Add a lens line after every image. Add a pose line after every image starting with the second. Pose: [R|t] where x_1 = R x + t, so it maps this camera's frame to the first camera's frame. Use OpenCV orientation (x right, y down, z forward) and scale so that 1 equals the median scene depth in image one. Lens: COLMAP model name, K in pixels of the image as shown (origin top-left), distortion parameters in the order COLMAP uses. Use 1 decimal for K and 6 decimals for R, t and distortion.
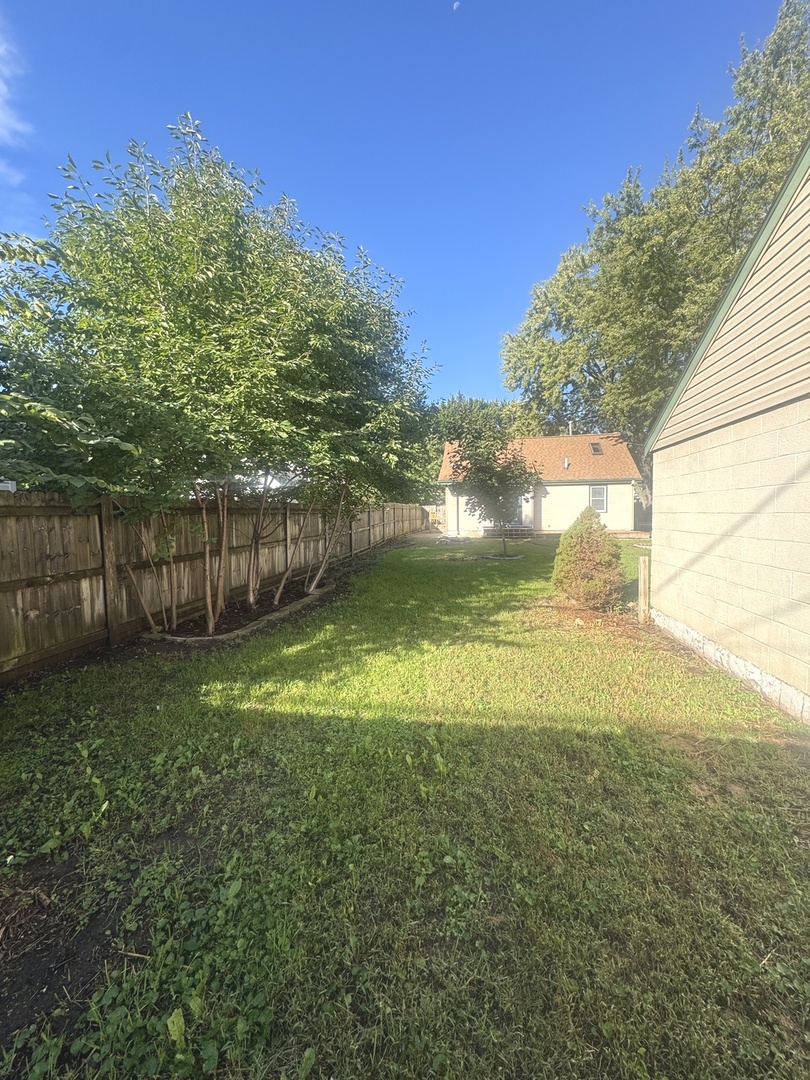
lens RADIAL K [[432.3, 0, 403.8], [0, 432.3, 537.8], [0, 0, 1]] dist [0.001402, -0.000159]
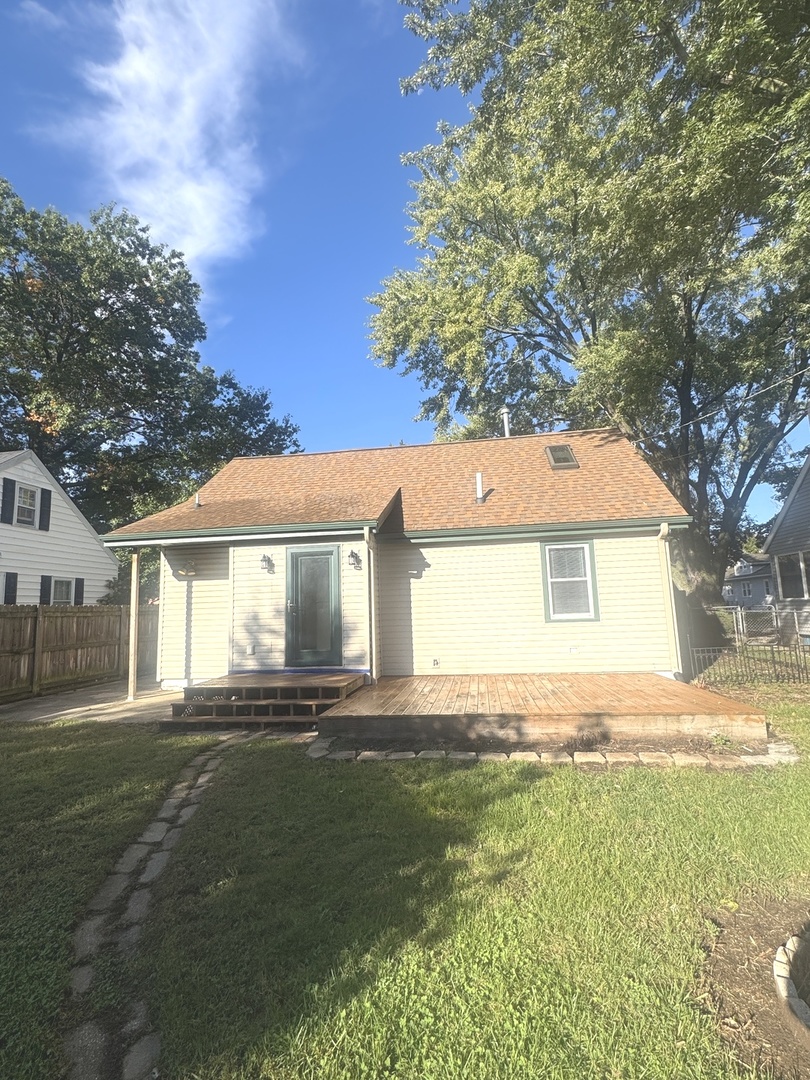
lens RADIAL K [[516.7, 0, 402.2], [0, 516.7, 538.4], [0, 0, 1]] dist [0.005521, -0.001636]
pose [[0.999470, -0.015352, 0.028694, 0.299783], [0.020724, 0.980086, -0.197488, -0.042730], [-0.025091, 0.197978, 0.979885, 0.582820]]
